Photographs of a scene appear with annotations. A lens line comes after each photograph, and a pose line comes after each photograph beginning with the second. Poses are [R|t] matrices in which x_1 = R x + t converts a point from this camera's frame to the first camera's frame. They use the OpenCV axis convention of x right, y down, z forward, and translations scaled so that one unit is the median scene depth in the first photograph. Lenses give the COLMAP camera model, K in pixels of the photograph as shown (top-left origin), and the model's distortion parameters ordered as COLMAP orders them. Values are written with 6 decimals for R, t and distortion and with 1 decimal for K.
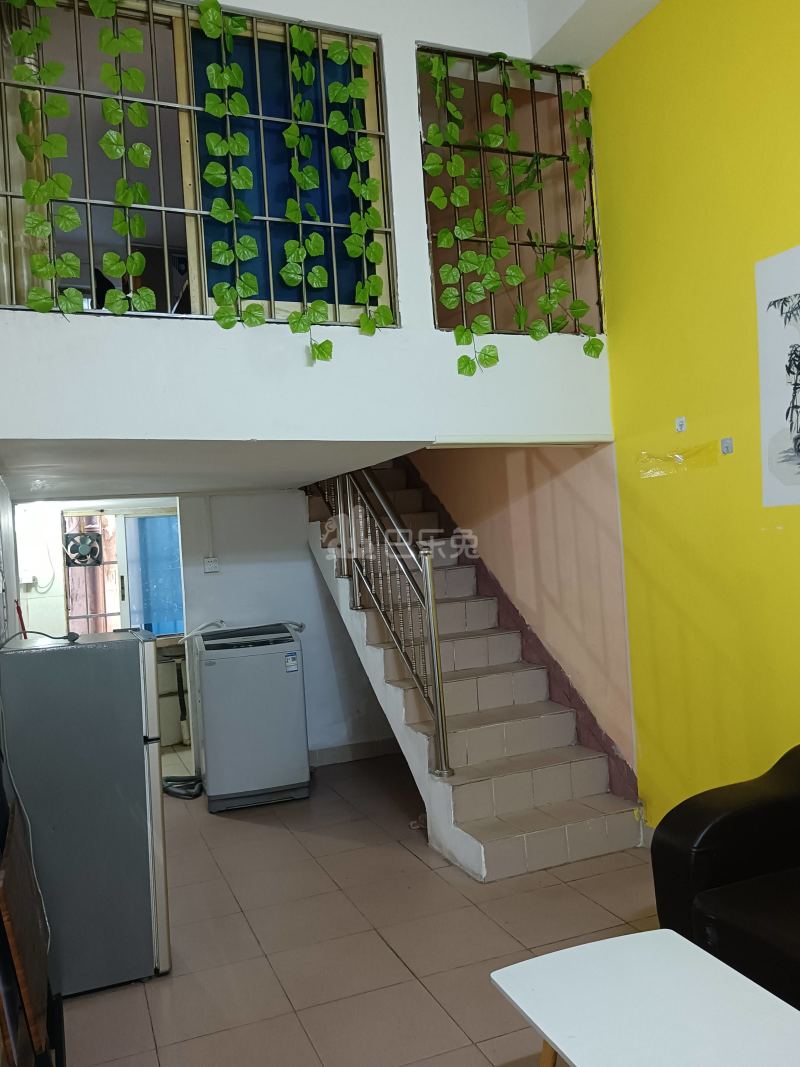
lens RADIAL K [[853.7, 0, 392.8], [0, 853.7, 522.9], [0, 0, 1]] dist [0.028530, -0.005571]
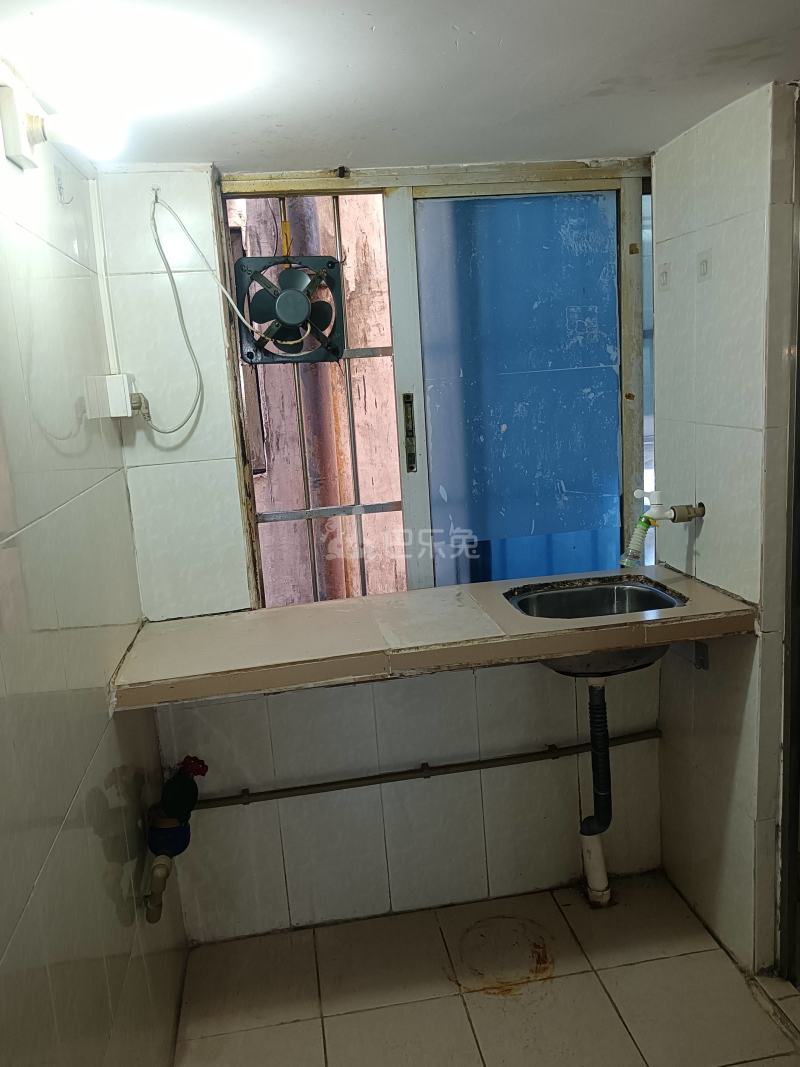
lens RADIAL K [[853.7, 0, 407.9], [0, 853.7, 530.6], [0, 0, 1]] dist [0.028530, -0.005571]
pose [[0.974180, 0.053062, -0.219448, -0.243614], [0.003745, 0.968057, 0.250700, 0.031499], [0.225741, -0.245049, 0.942864, 0.688375]]
